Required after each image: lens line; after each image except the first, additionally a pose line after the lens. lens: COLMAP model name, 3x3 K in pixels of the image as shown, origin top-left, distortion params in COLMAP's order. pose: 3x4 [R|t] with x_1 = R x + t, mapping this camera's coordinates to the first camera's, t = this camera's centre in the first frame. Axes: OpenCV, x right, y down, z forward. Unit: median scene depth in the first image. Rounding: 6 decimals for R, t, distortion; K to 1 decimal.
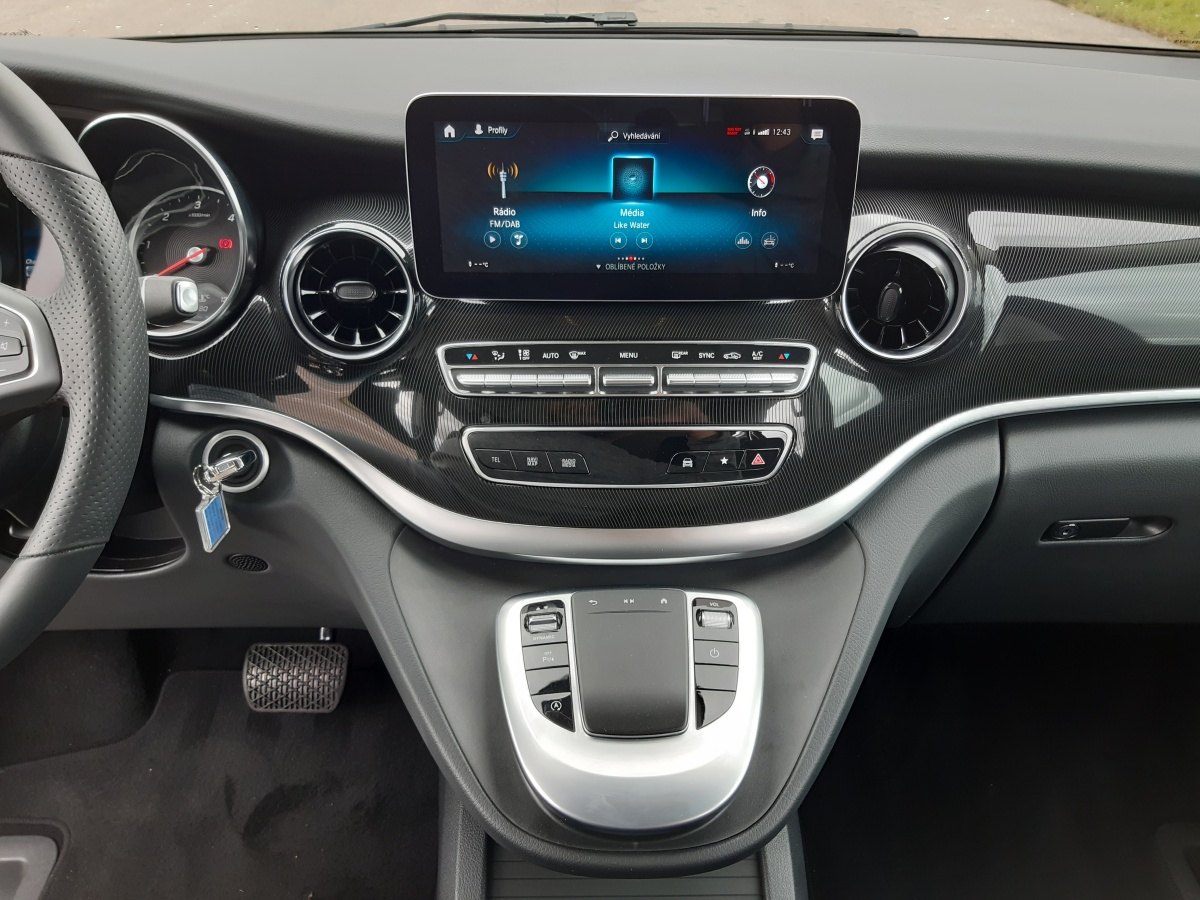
lens RADIAL K [[978.0, 0, 607.1], [0, 978.0, 458.4], [0, 0, 1]] dist [0.030547, -0.070316]
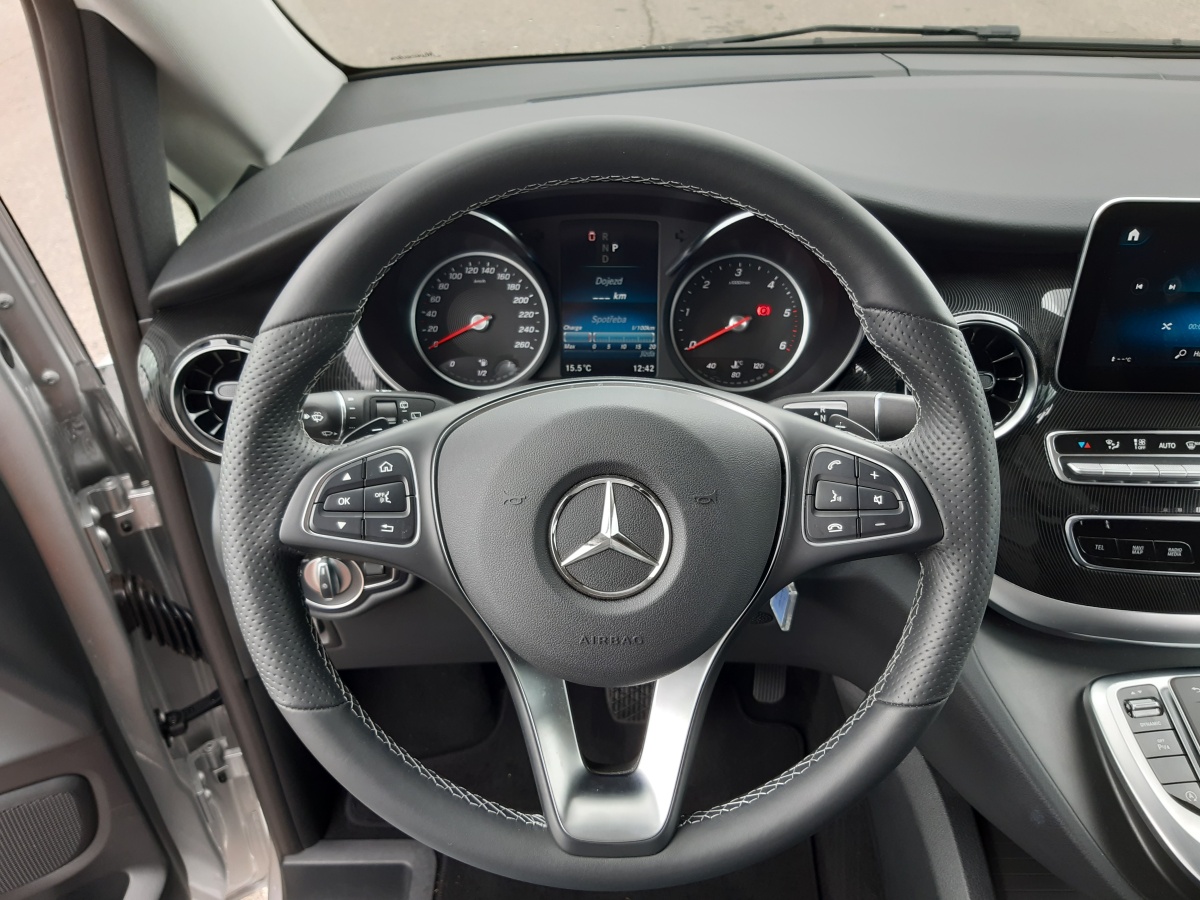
lens RADIAL K [[978.0, 0, 587.8], [0, 978.0, 447.4], [0, 0, 1]] dist [0.030547, -0.070316]
pose [[0.999241, 0.008813, -0.037953, -0.584760], [-0.006470, 0.998092, 0.061404, -0.154236], [0.038422, -0.061112, 0.997391, -0.015691]]
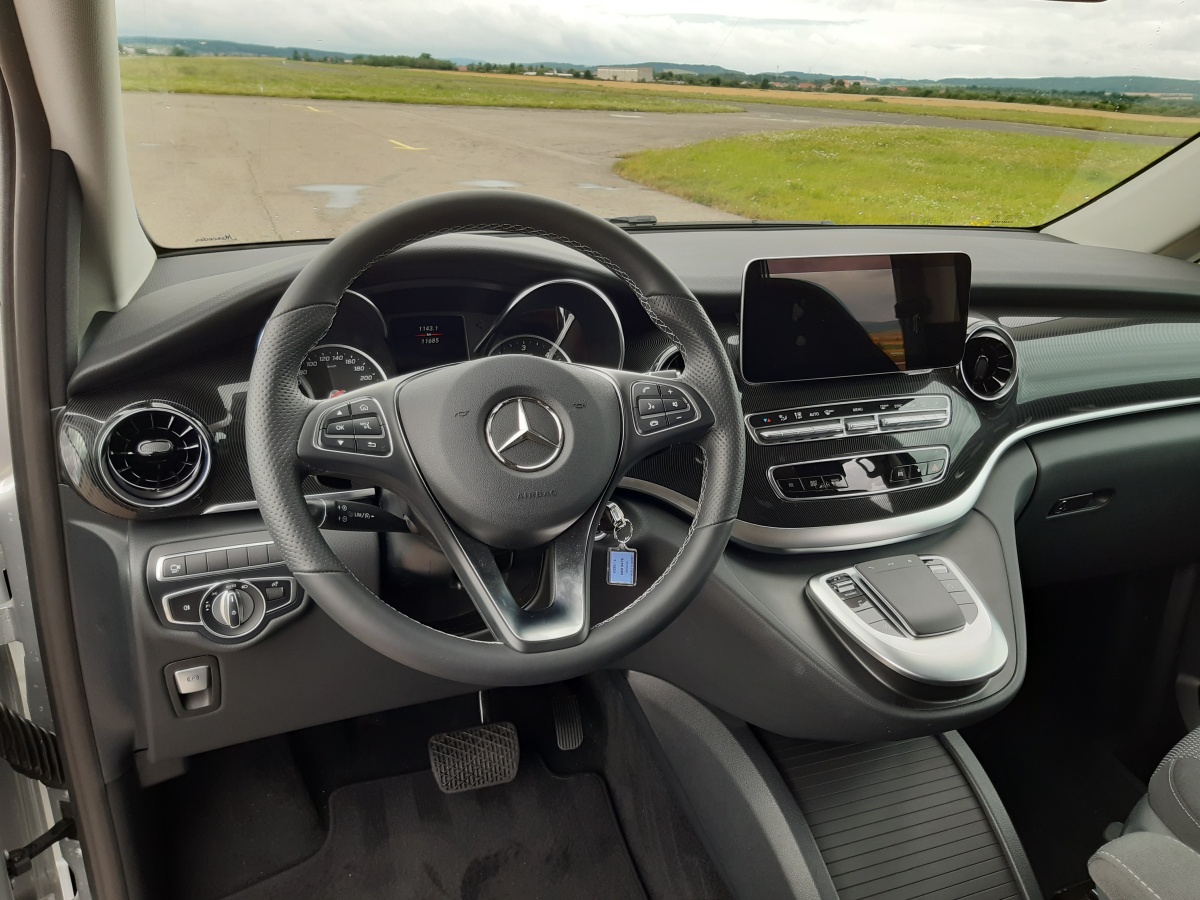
lens RADIAL K [[978.0, 0, 601.7], [0, 978.0, 453.3], [0, 0, 1]] dist [0.030547, -0.070316]
pose [[0.941188, -0.099956, 0.322759, -0.855390], [0.162945, 0.971096, -0.174419, 0.166896], [-0.295996, 0.216753, 0.930271, -0.331966]]
